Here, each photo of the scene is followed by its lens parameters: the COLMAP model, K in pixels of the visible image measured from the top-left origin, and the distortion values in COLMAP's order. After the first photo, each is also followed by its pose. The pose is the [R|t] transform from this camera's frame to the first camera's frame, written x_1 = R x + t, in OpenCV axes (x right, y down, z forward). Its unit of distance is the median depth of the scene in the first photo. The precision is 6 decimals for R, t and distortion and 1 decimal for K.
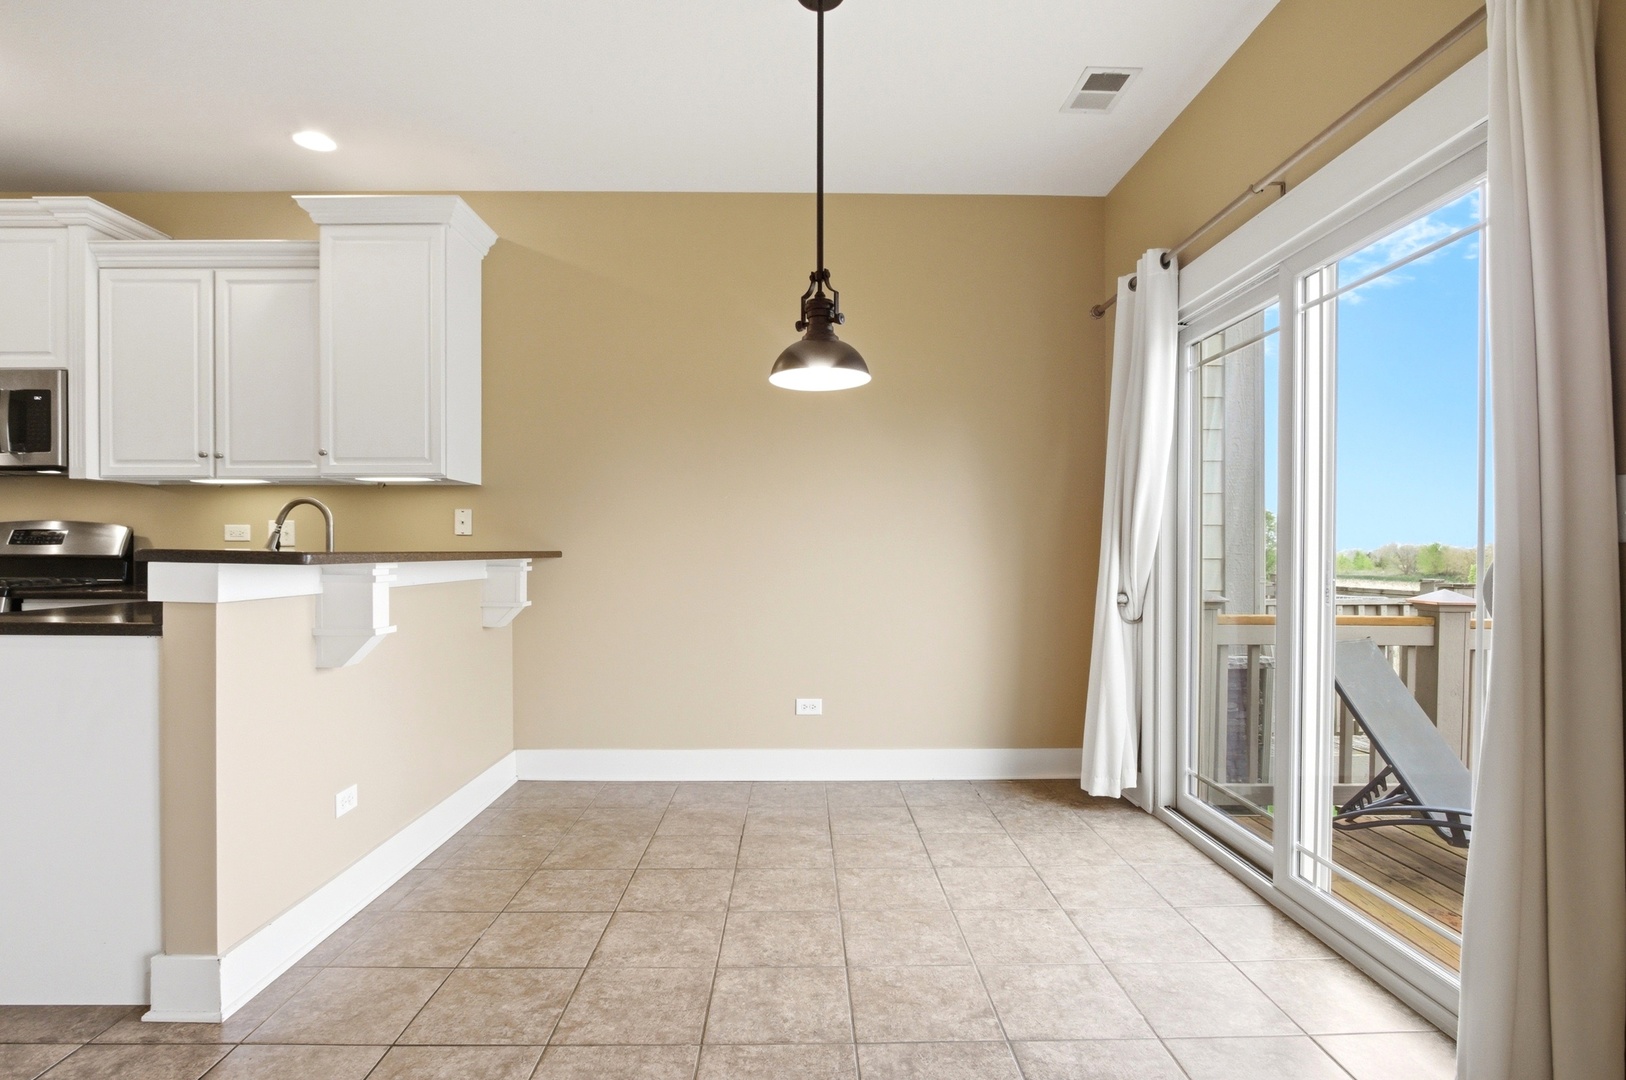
lens RADIAL K [[824.4, 0, 815.5], [0, 824.4, 558.7], [0, 0, 1]] dist [-0.017007, 0.000332]
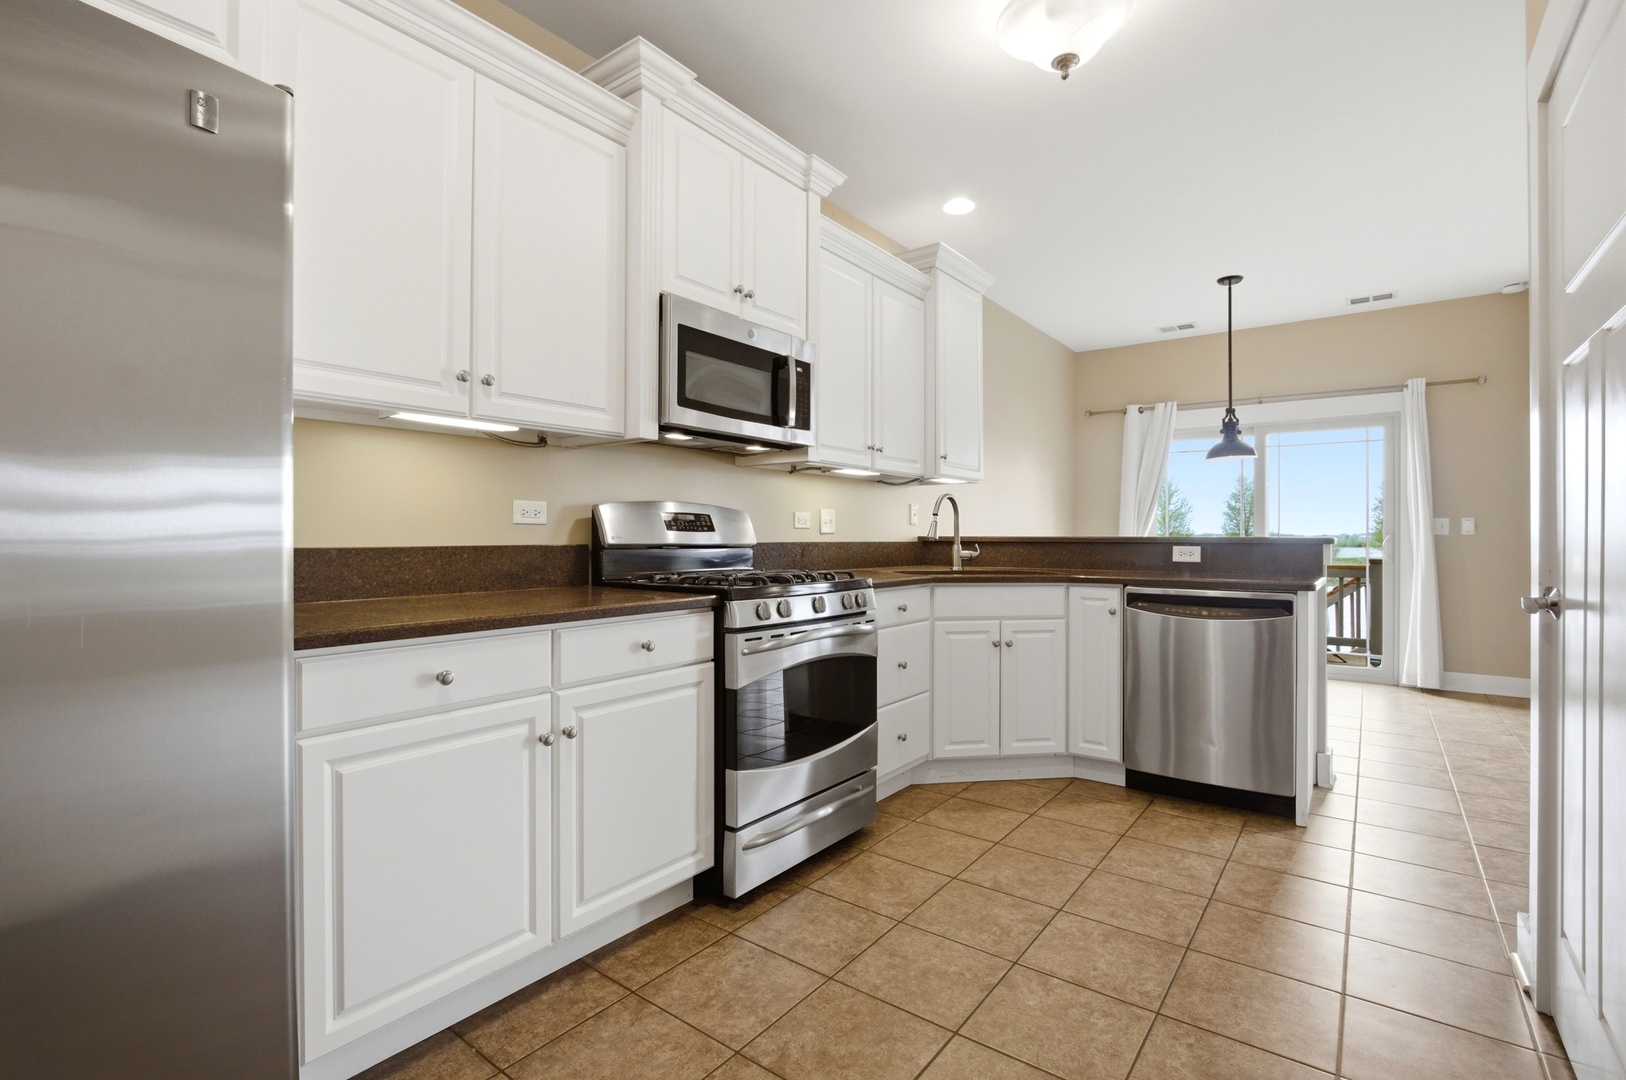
lens RADIAL K [[750.2, 0, 809.0], [0, 750.2, 535.4], [0, 0, 1]] dist [0.000895, 0.000105]
pose [[0.627296, 0.004601, 0.778768, -1.712170], [0.001727, 0.999972, -0.007299, -0.004971], [-0.778779, 0.005924, 0.627270, 0.487092]]
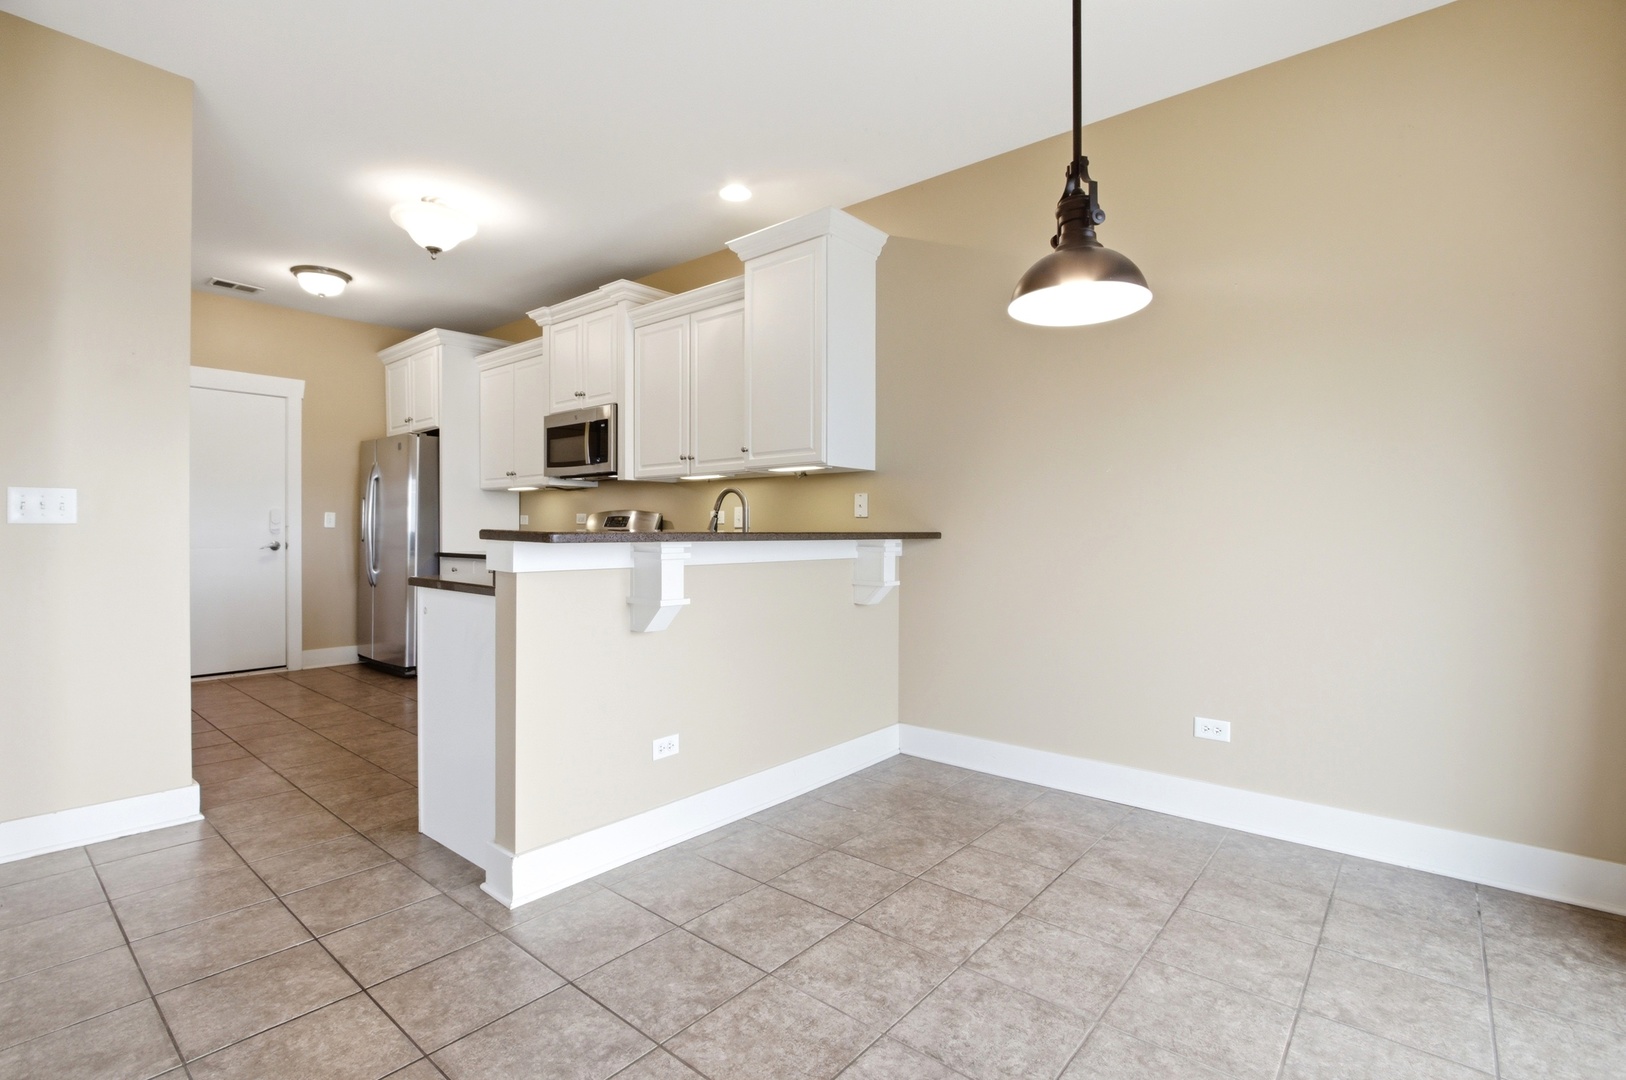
lens RADIAL K [[749.4, 0, 812.2], [0, 749.4, 534.9], [0, 0, 1]] dist [-0.018502, 0.003928]
pose [[0.752957, 0.004879, -0.658052, 0.211619], [-0.008484, 0.999961, -0.002294, -0.003089], [0.658015, 0.007310, 0.752969, 0.254391]]
